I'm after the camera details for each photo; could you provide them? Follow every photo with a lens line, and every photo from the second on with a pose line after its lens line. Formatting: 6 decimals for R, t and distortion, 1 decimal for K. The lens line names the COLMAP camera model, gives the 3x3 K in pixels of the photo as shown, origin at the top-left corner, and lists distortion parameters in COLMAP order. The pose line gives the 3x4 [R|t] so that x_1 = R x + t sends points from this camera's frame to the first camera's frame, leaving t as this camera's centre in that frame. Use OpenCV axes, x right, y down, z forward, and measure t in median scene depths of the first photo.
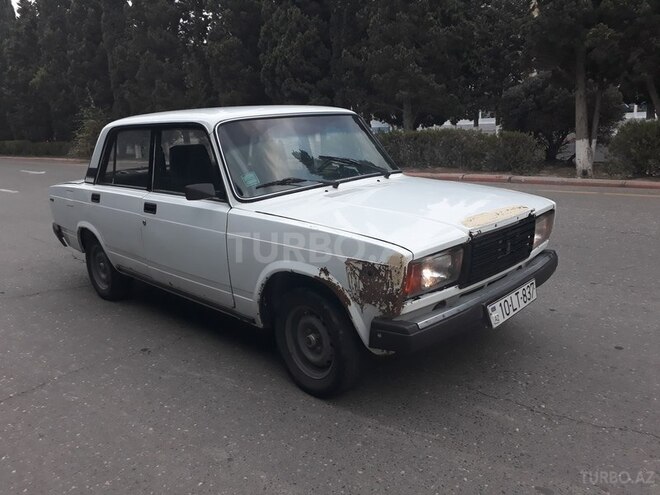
lens RADIAL K [[545.4, 0, 330.0], [0, 545.4, 247.5], [0, 0, 1]] dist [-0.001397, -0.008254]
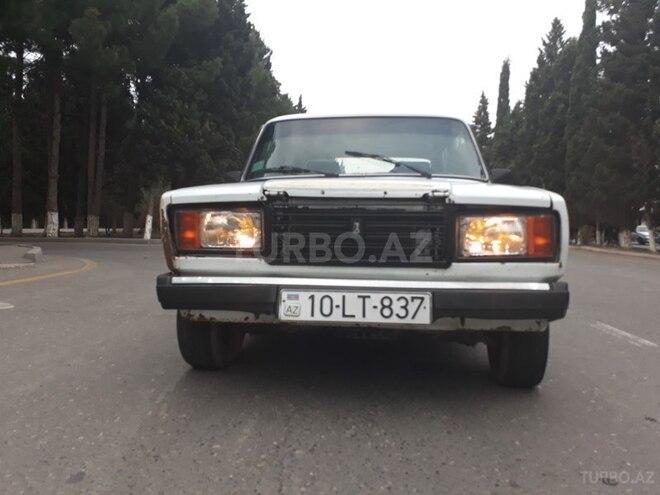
lens RADIAL K [[532.1, 0, 327.5], [0, 532.1, 237.6], [0, 0, 1]] dist [0.048956, 0.000130]
pose [[0.627945, 0.079091, -0.774229, 0.688258], [-0.231569, 0.968752, -0.088853, 0.067060], [0.743008, 0.235082, 0.626638, 0.423561]]
